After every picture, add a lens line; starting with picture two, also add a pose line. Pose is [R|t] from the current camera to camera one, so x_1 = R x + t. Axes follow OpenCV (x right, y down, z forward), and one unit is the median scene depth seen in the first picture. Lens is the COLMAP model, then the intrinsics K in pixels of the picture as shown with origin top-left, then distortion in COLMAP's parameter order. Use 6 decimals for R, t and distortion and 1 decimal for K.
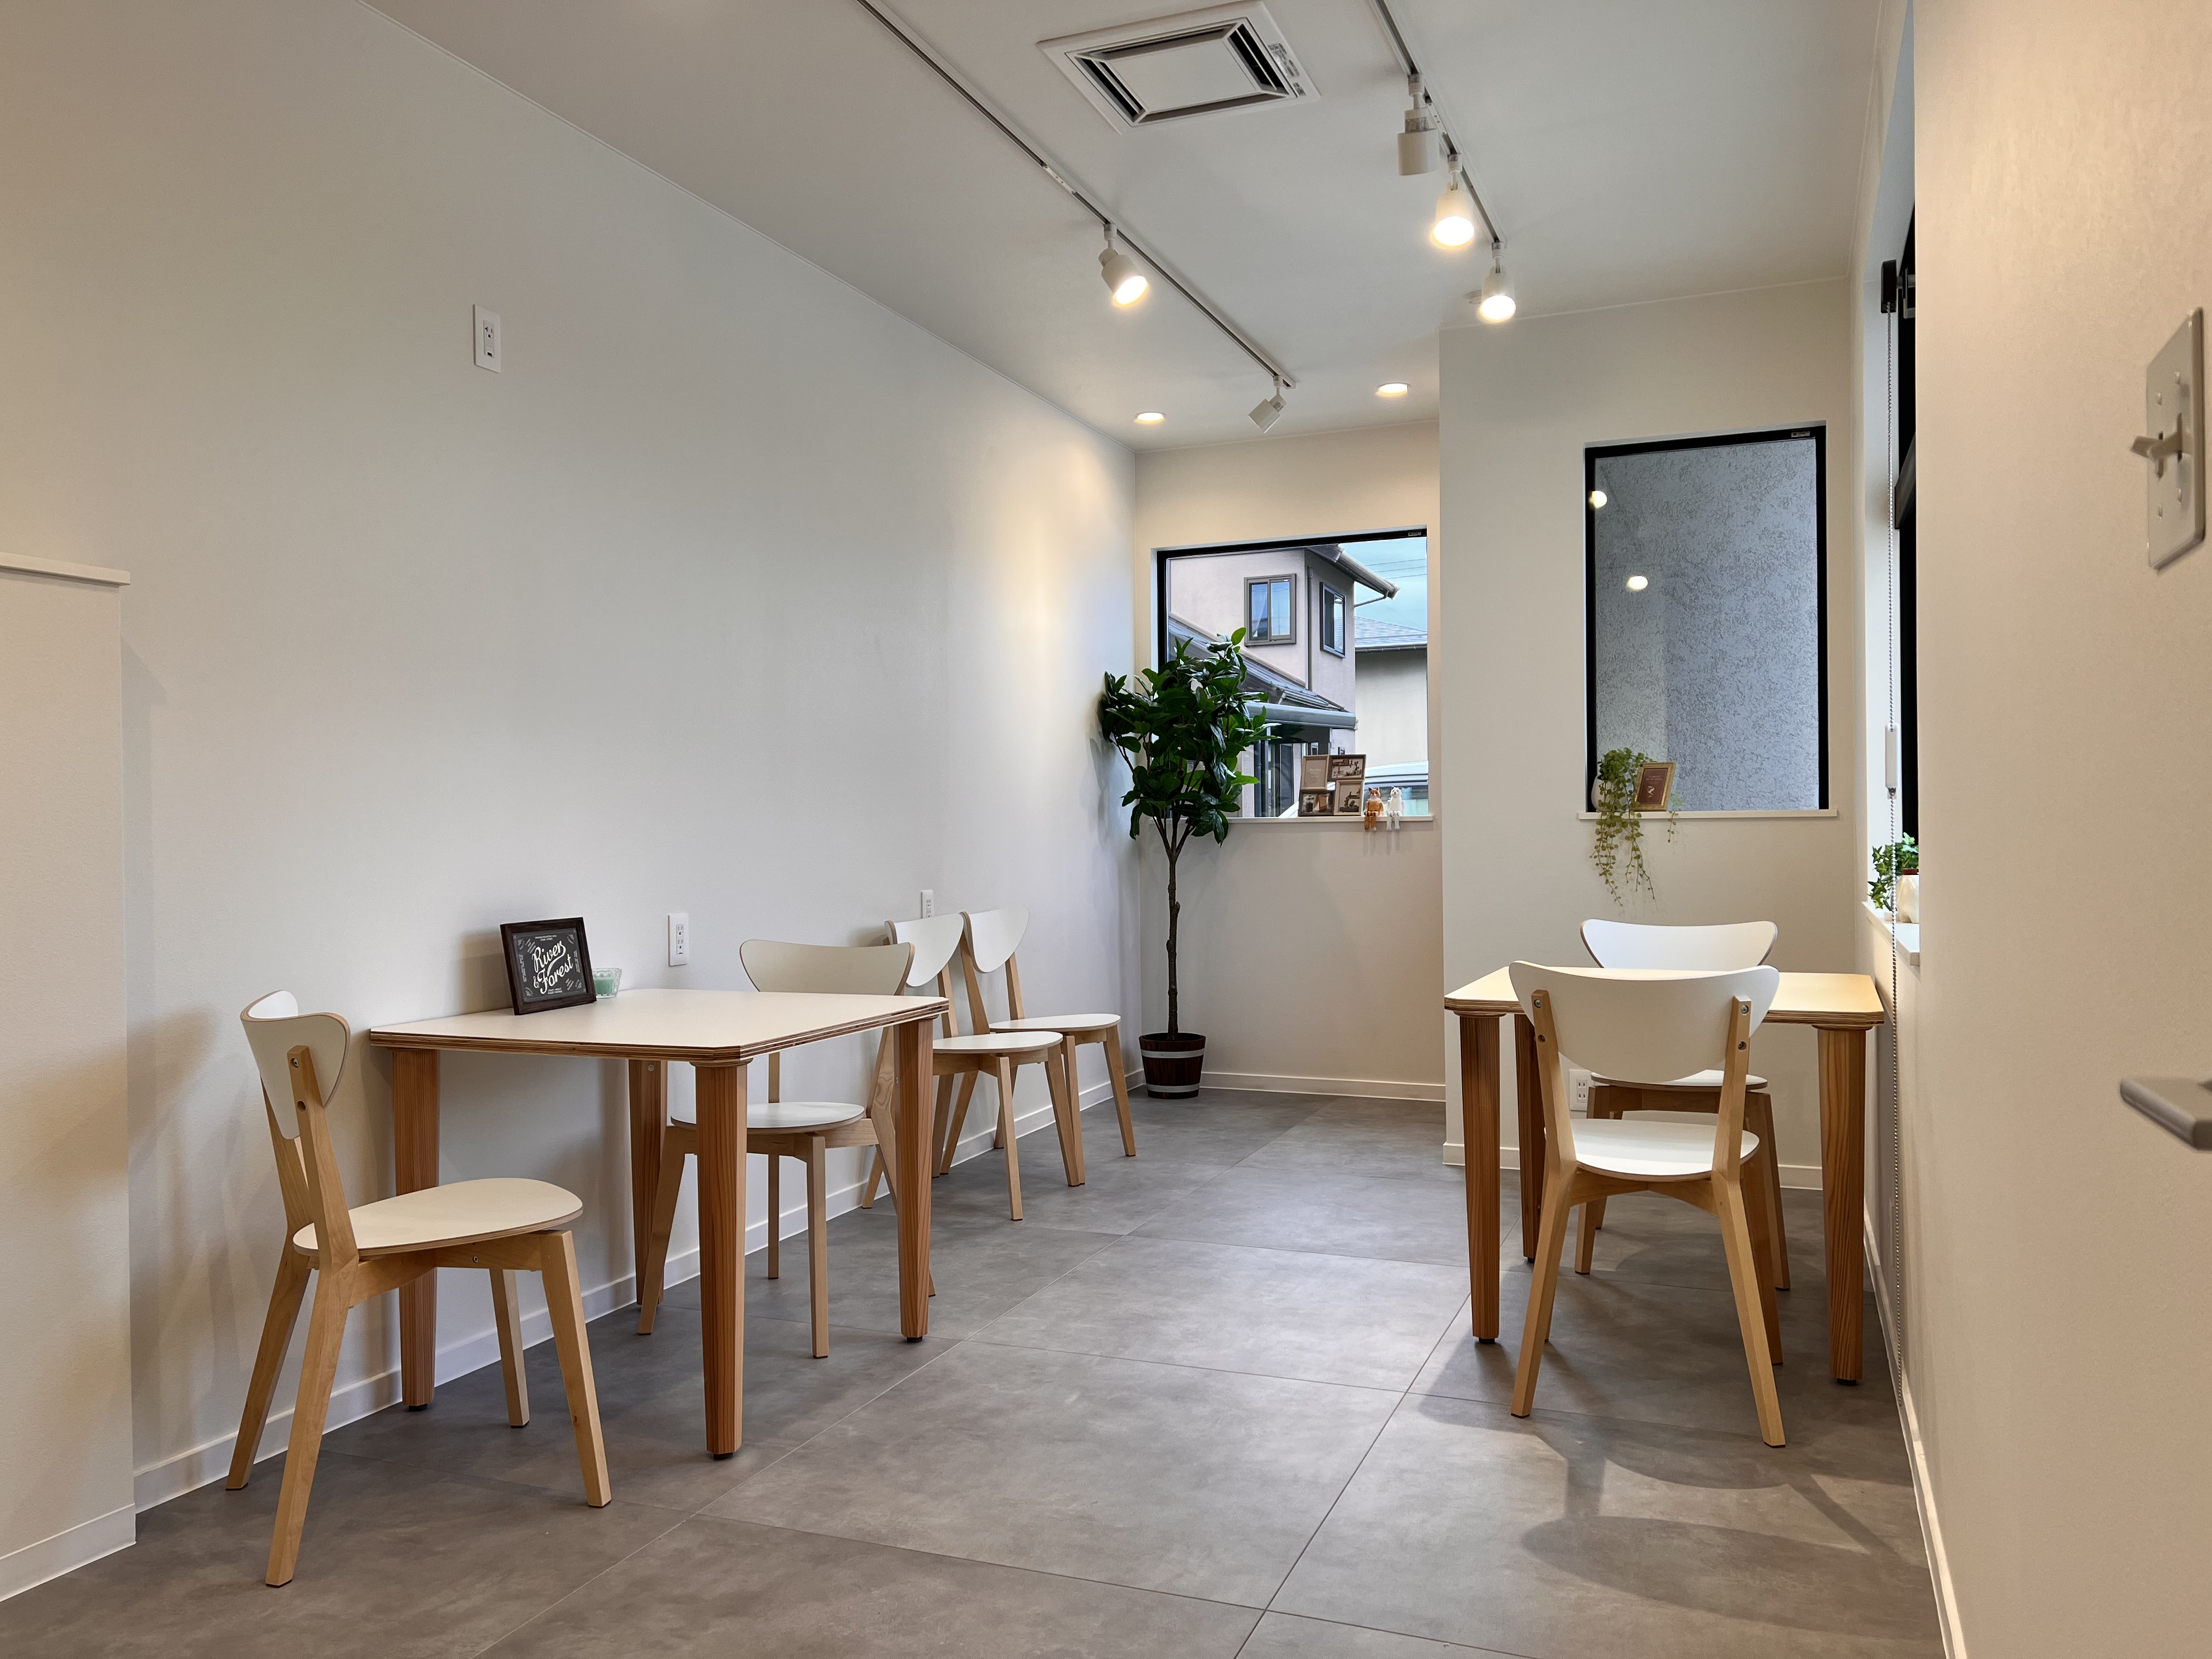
lens RADIAL K [[1676.8, 0, 1106.0], [0, 1676.8, 829.5], [0, 0, 1]] dist [0.038355, -0.056153]
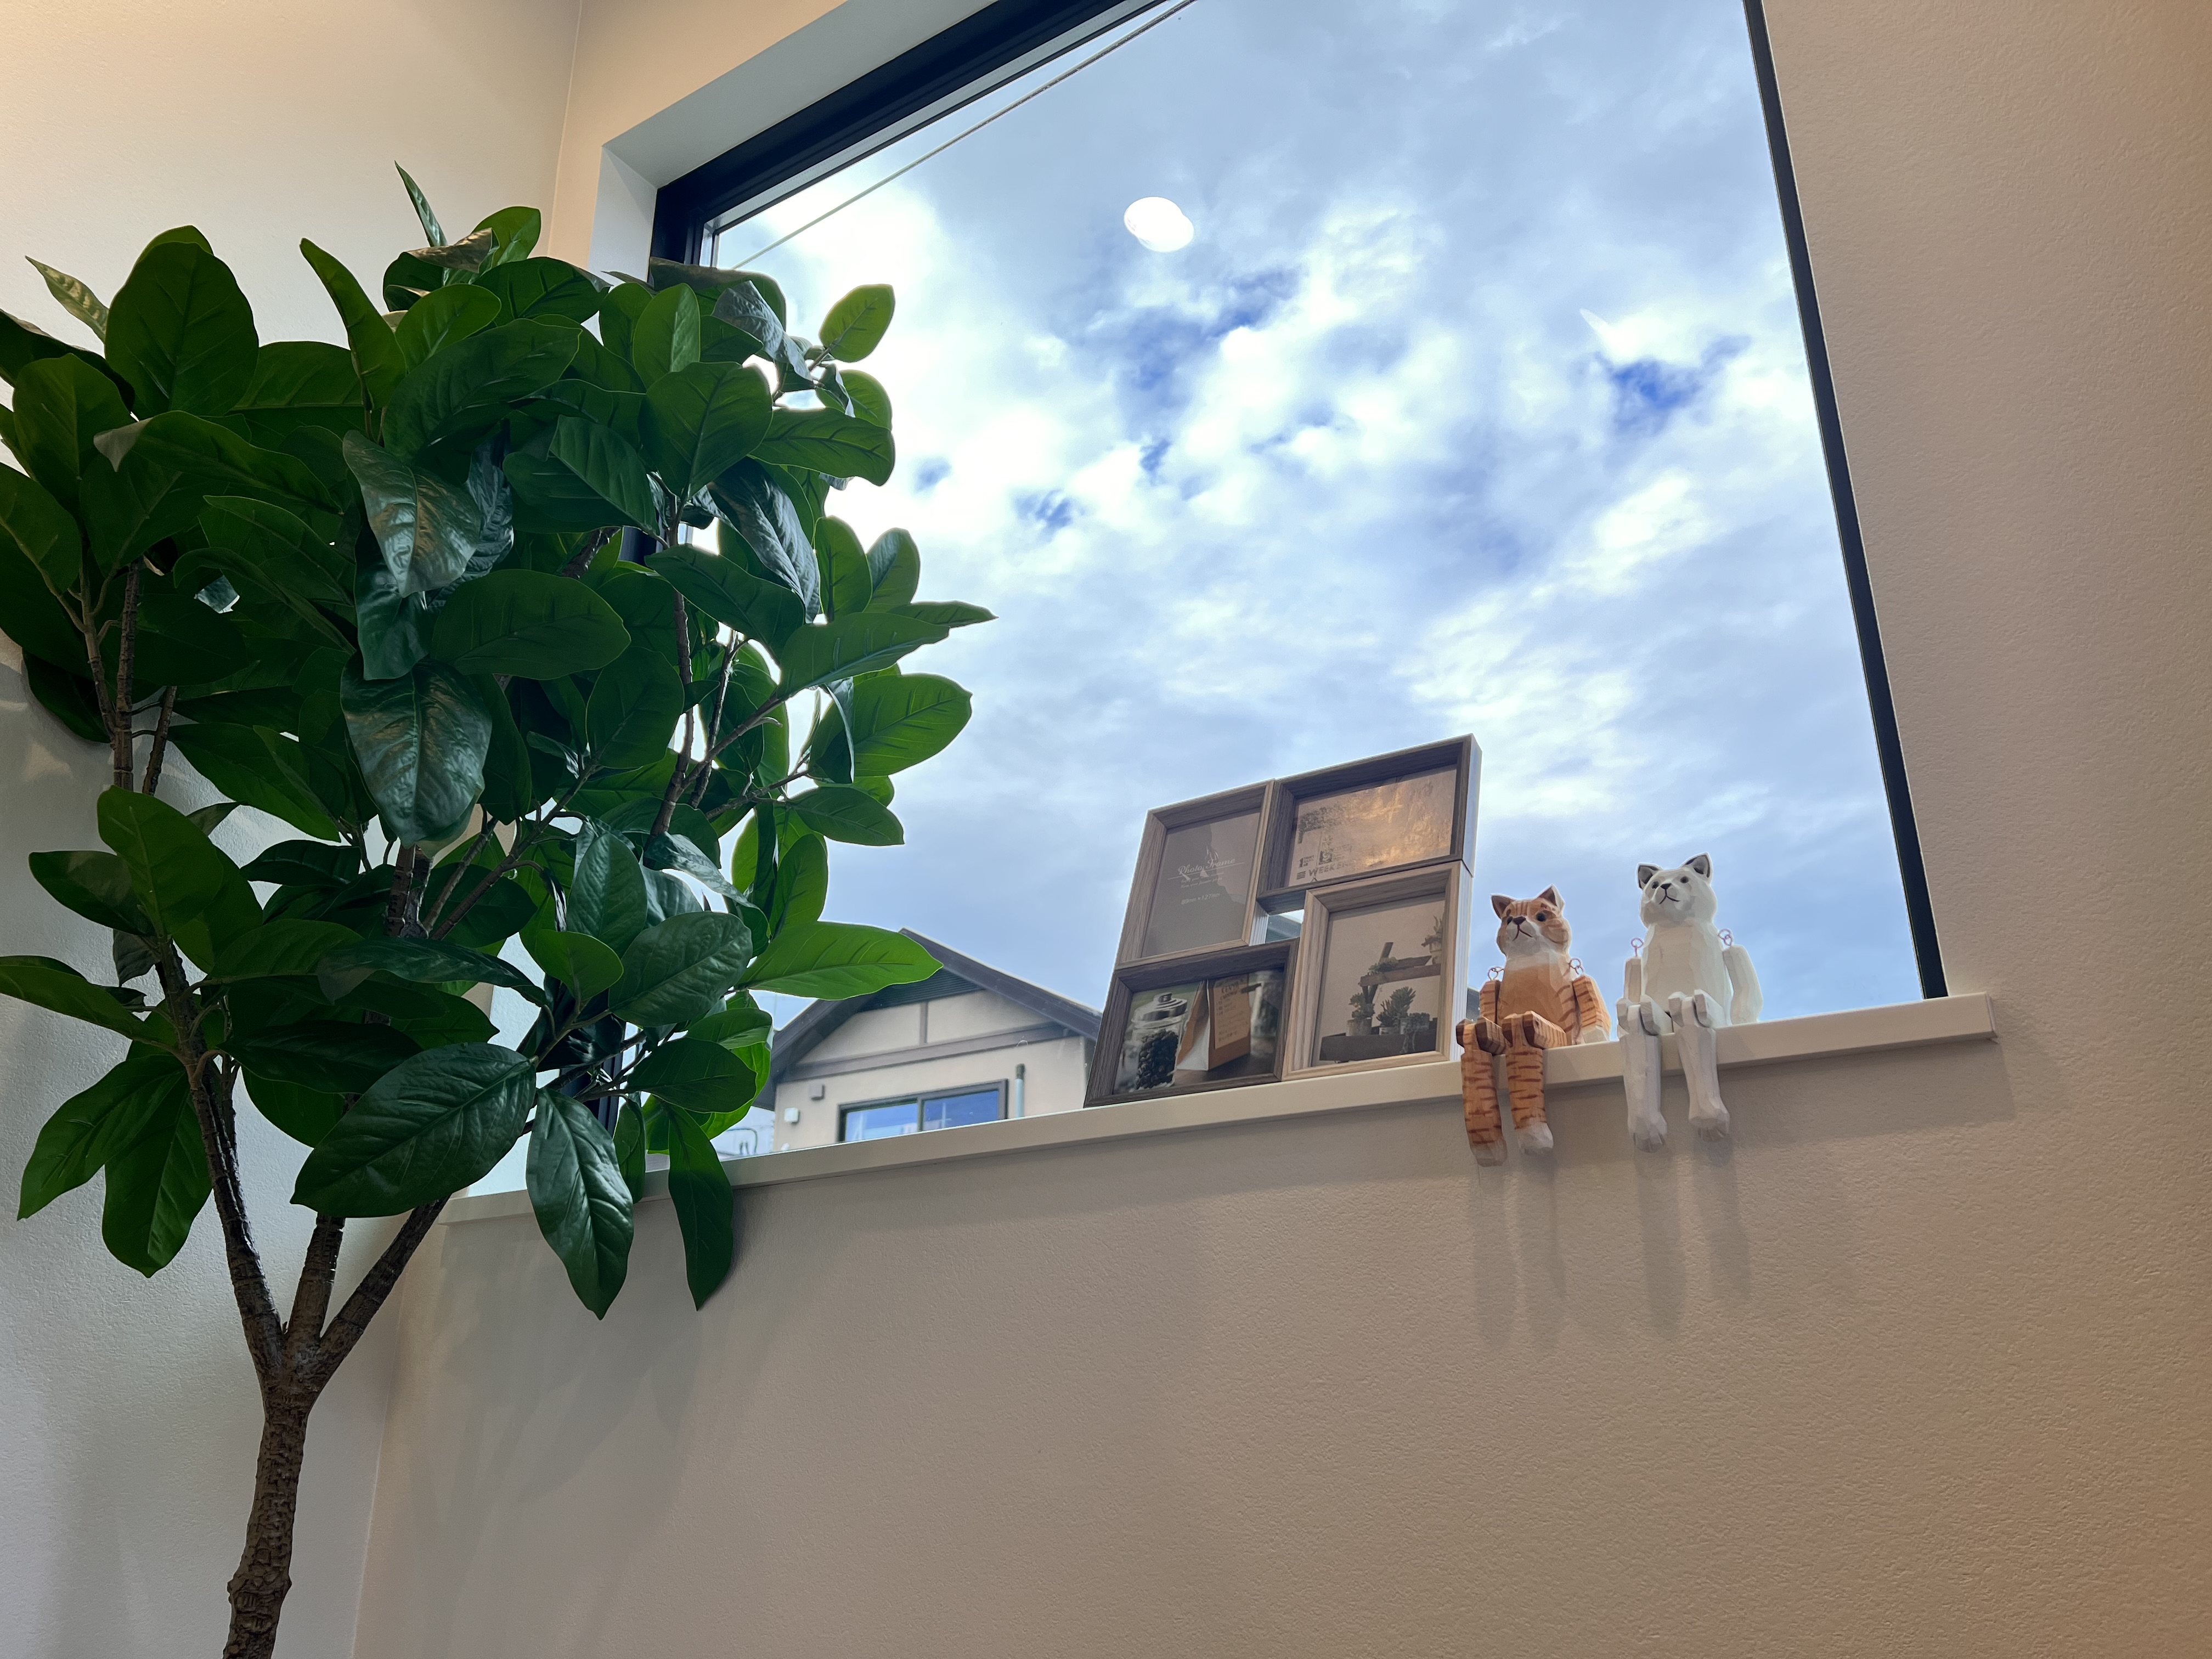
lens RADIAL K [[1676.8, 0, 1106.0], [0, 1676.8, 829.5], [0, 0, 1]] dist [0.038355, -0.056153]
pose [[0.980897, -0.067916, -0.182286, 0.150095], [0.003215, 0.942606, -0.333891, 0.021204], [0.194501, 0.326927, 0.924818, 0.847457]]
